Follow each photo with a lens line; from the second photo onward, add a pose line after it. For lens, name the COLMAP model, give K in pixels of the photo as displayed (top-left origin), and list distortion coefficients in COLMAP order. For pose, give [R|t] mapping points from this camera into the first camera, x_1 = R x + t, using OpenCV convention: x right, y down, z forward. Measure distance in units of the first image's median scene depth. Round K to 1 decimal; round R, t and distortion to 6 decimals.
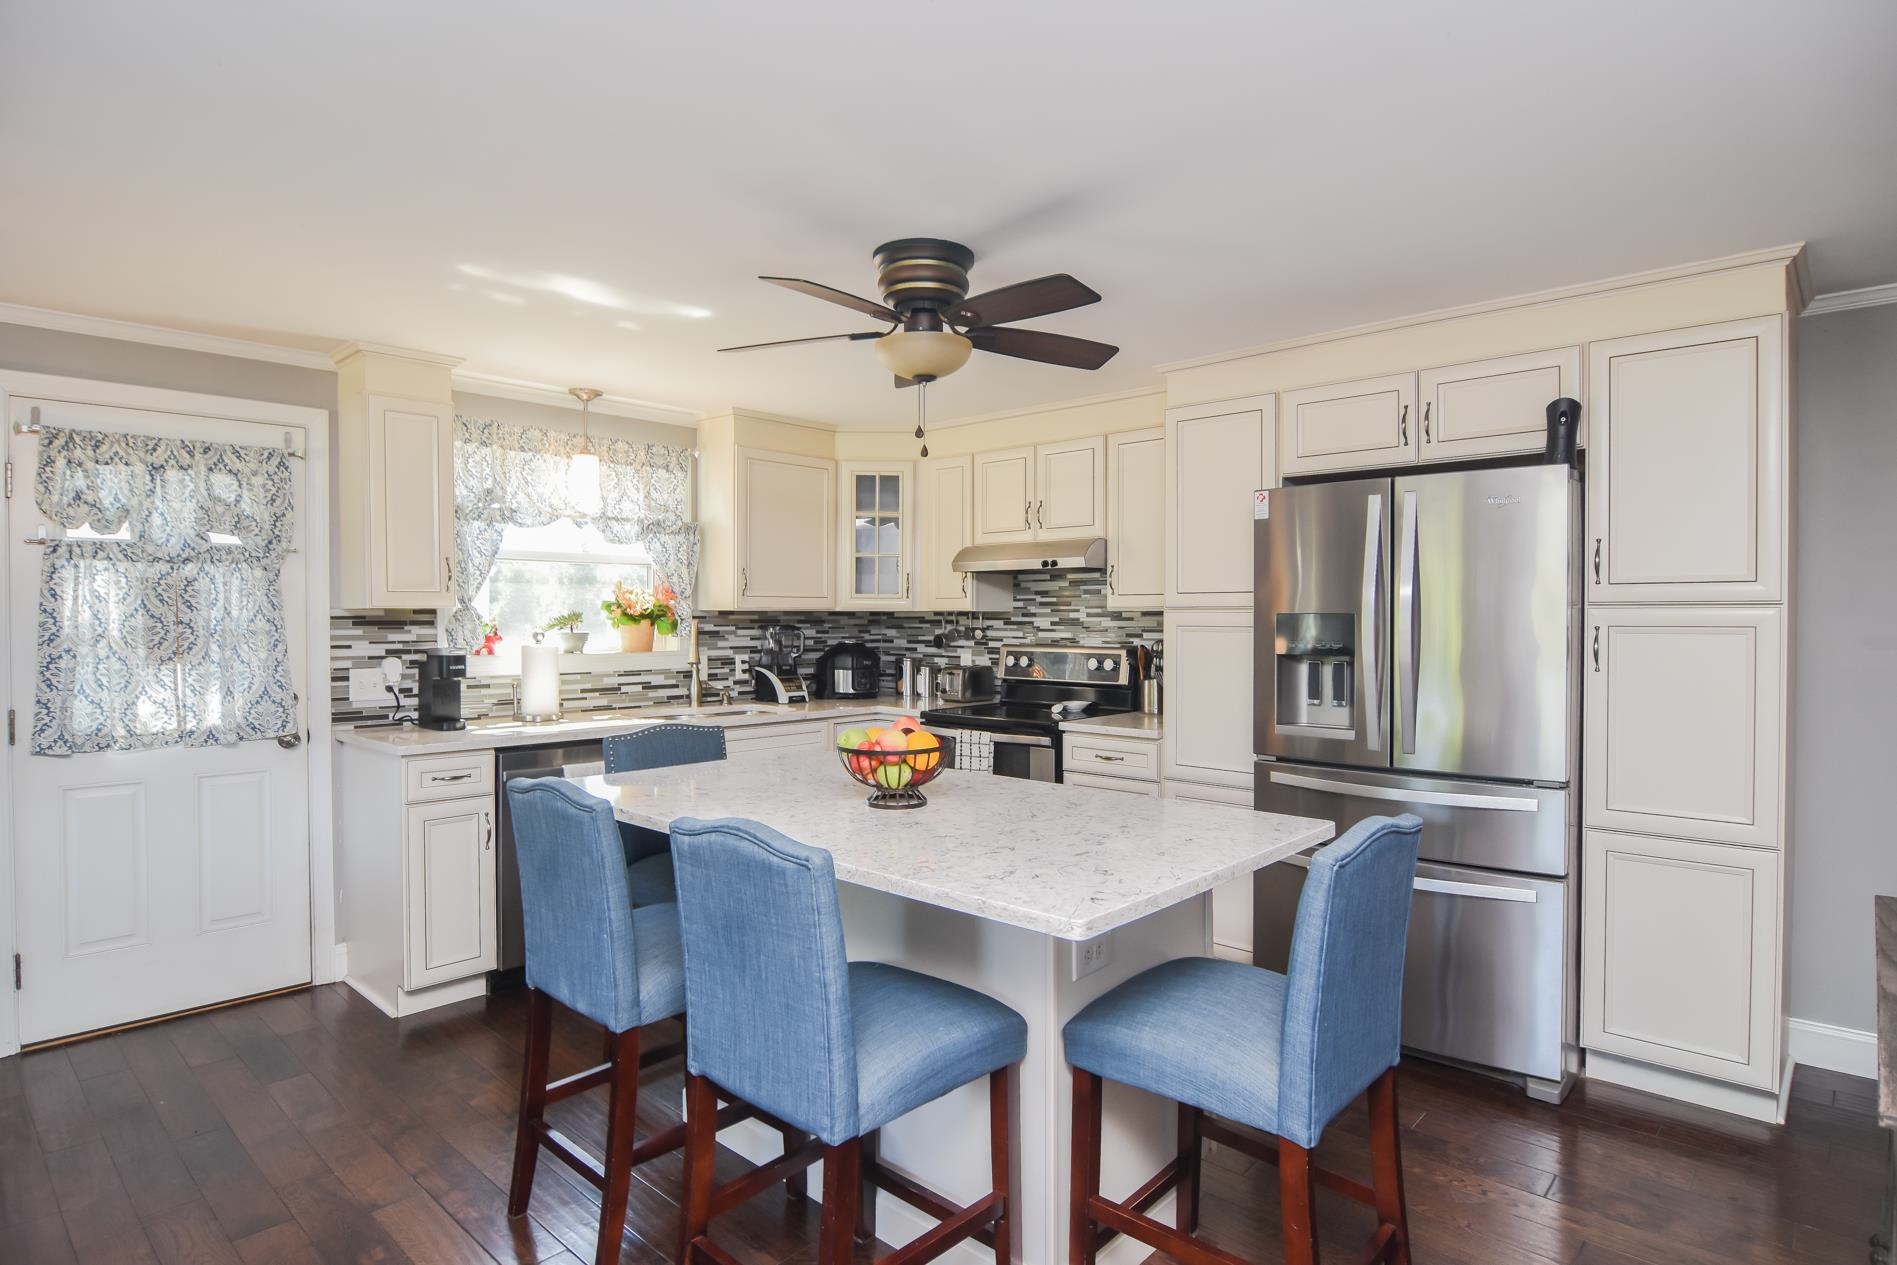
lens RADIAL K [[1019.0, 0, 948.5], [0, 1019.0, 632.5], [0, 0, 1]] dist [-0.001858, -0.000717]
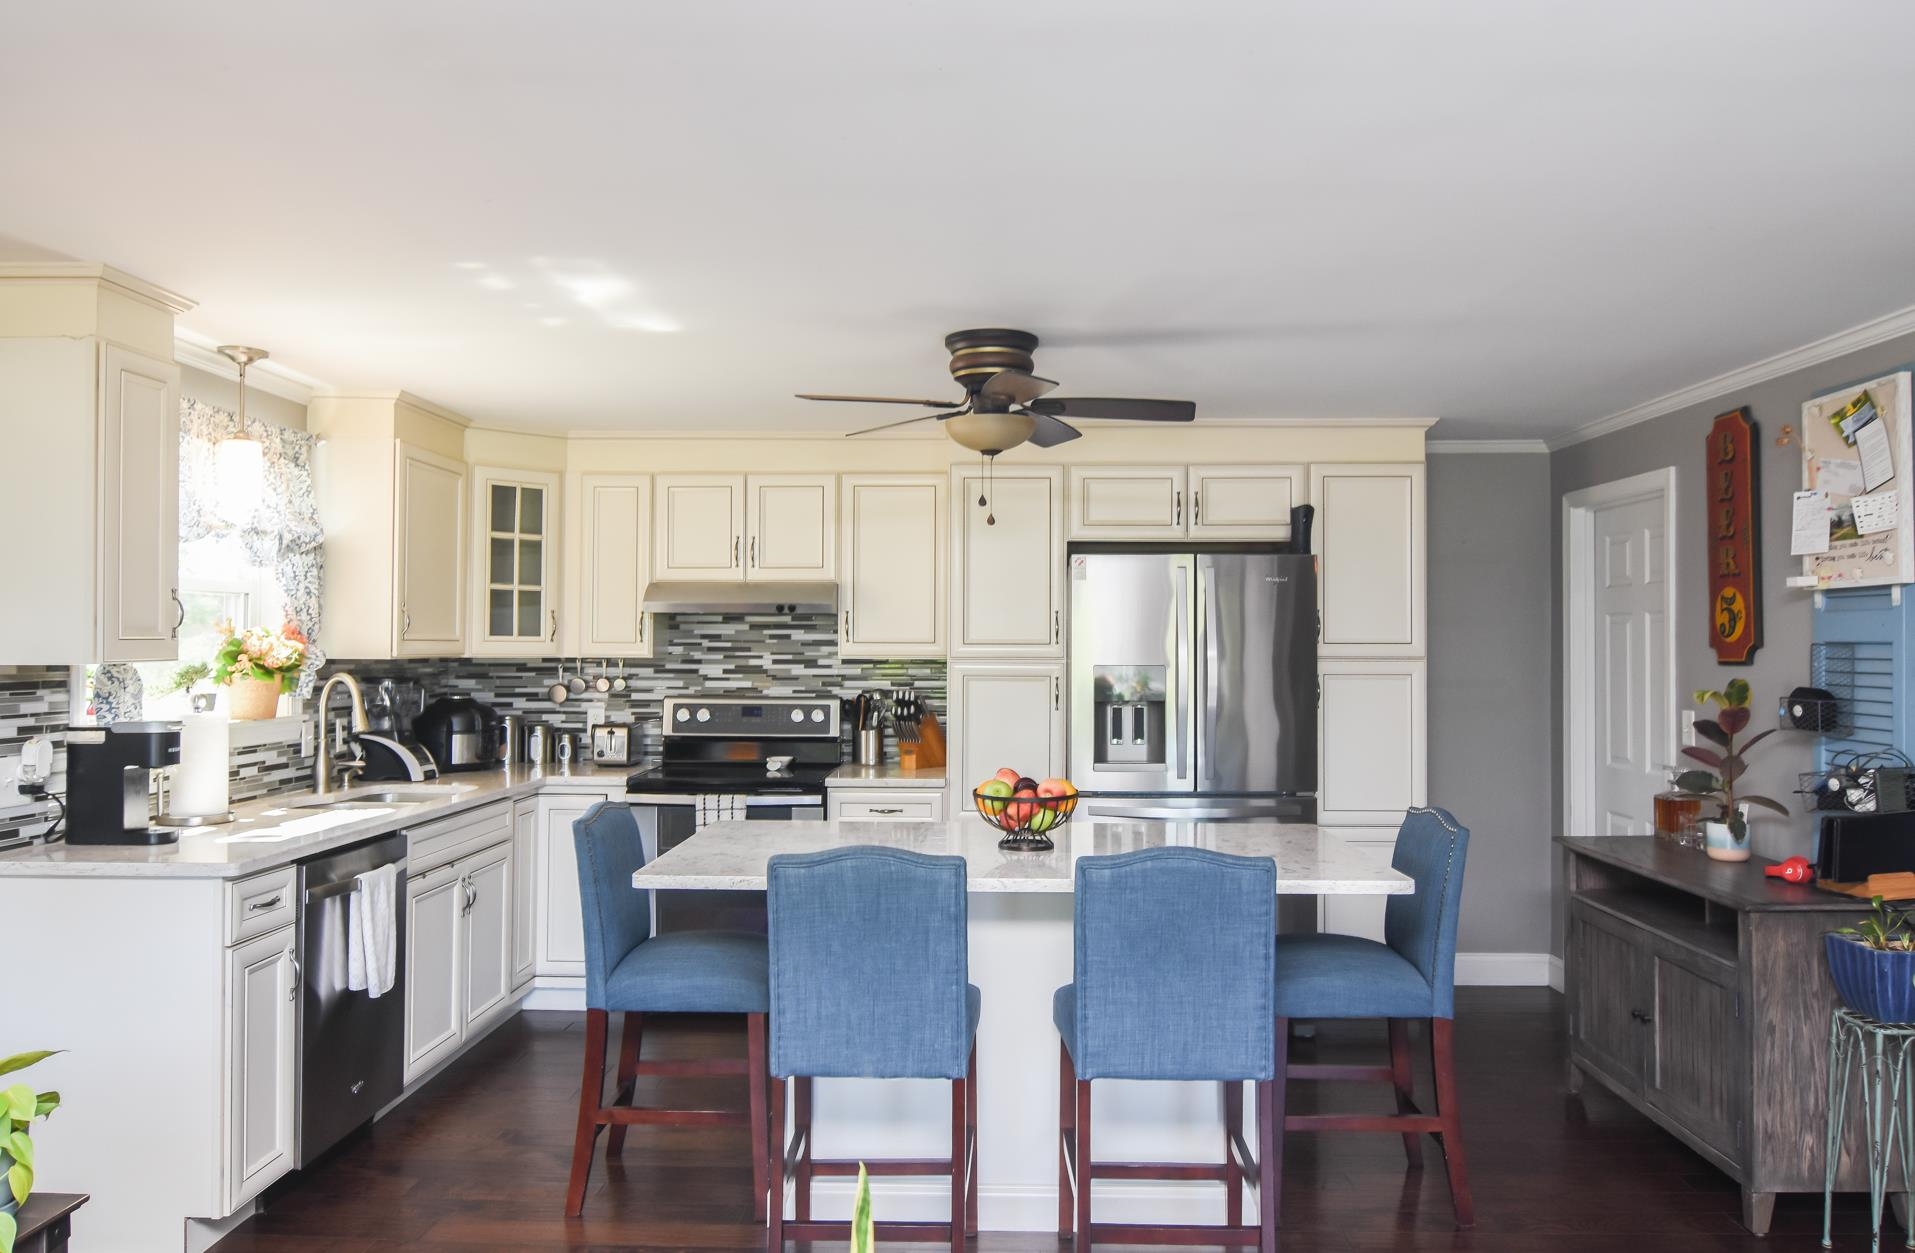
lens RADIAL K [[1372.3, 0, 957.5], [0, 1372.3, 626.5], [0, 0, 1]] dist [0.028950, 0.003179]
pose [[0.756847, 0.011430, 0.653492, -0.548882], [0.007832, 0.999617, -0.026555, -0.015214], [-0.653545, 0.025217, 0.756468, -0.037221]]
